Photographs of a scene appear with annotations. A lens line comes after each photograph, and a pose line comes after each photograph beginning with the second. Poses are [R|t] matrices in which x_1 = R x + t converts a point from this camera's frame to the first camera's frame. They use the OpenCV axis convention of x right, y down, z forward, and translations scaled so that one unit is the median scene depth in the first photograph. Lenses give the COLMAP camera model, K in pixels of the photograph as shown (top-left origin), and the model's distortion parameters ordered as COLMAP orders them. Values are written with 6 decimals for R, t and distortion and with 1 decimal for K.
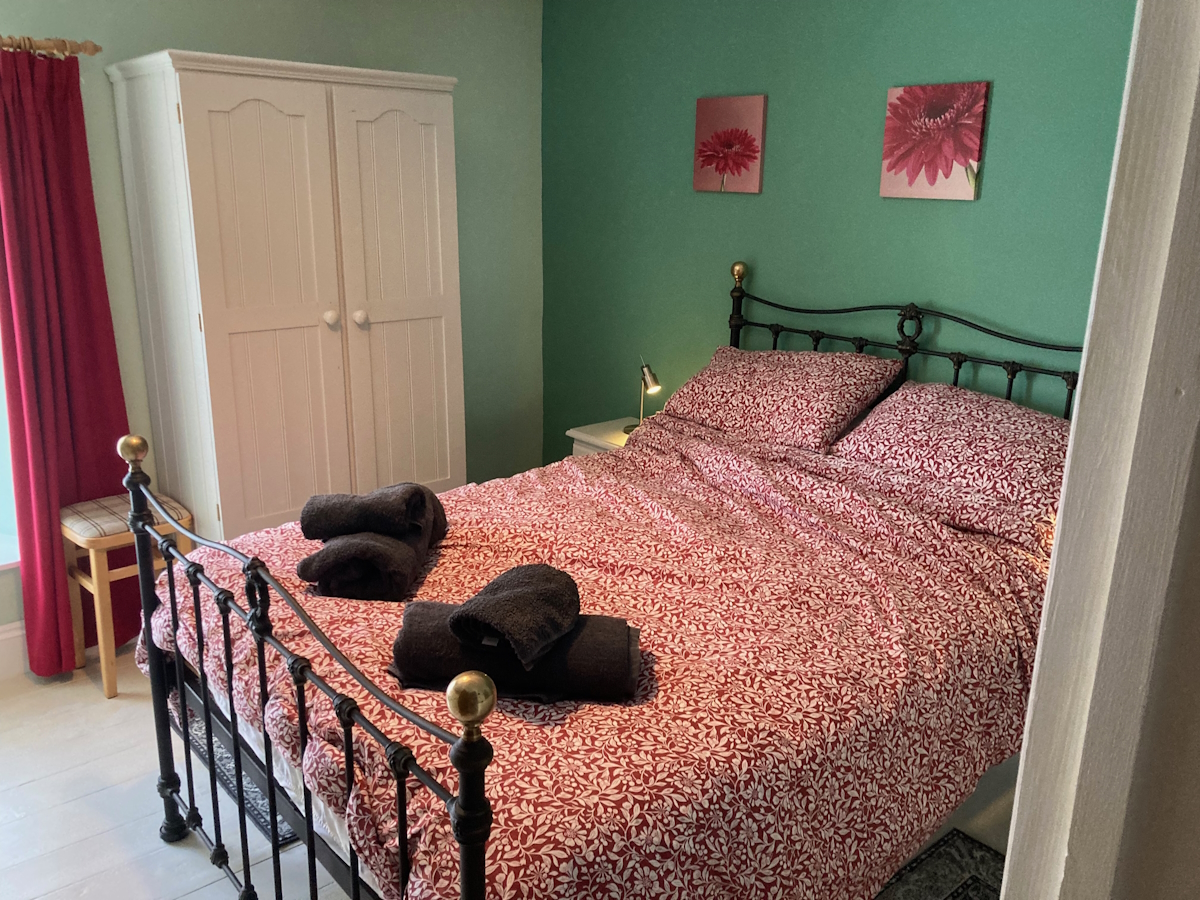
lens RADIAL K [[991.5, 0, 605.1], [0, 991.5, 444.0], [0, 0, 1]] dist [0.001775, -0.004380]
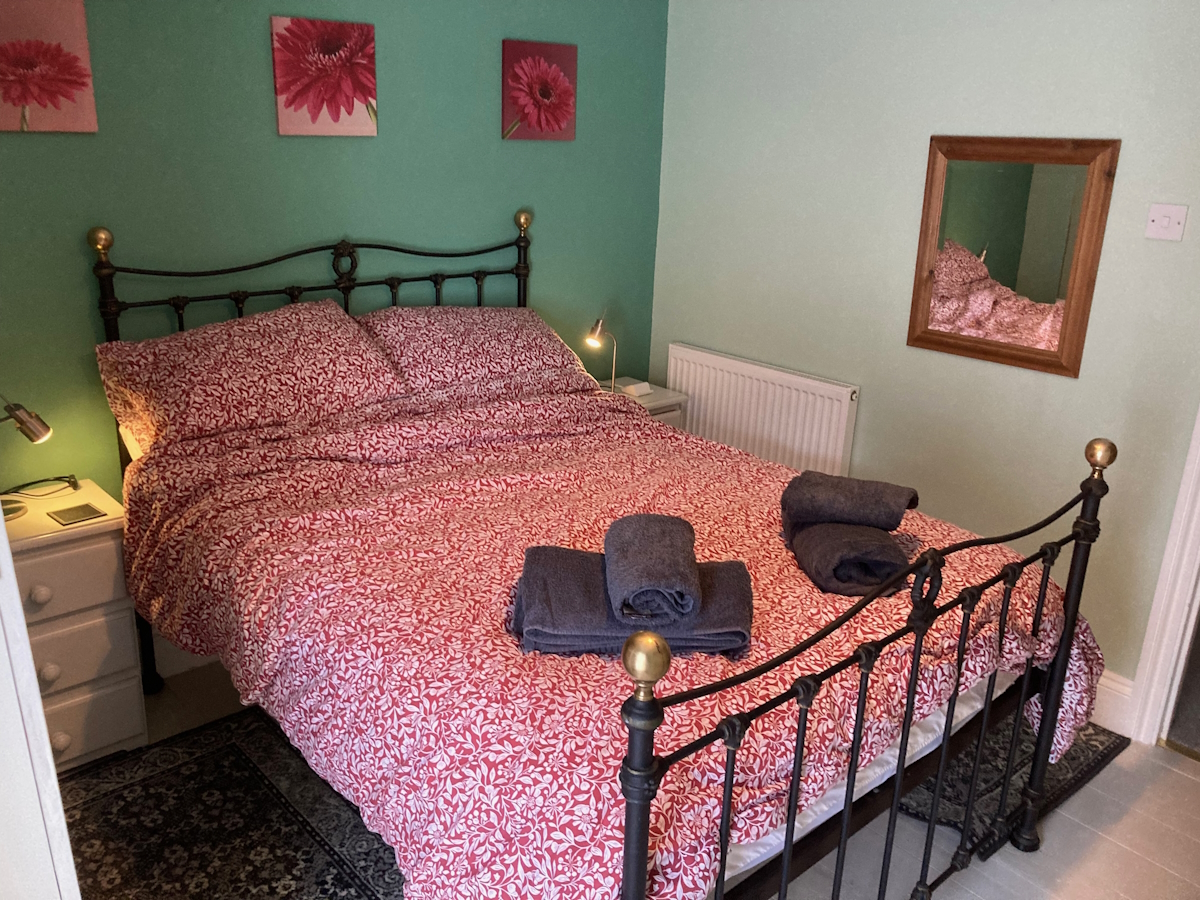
lens RADIAL K [[991.5, 0, 603.4], [0, 991.5, 455.4], [0, 0, 1]] dist [0.001775, -0.004380]
pose [[-0.024431, -0.346681, 0.937665, -0.742736], [0.226140, 0.911716, 0.342979, -0.232404], [-0.973788, 0.220423, 0.056124, 0.737742]]
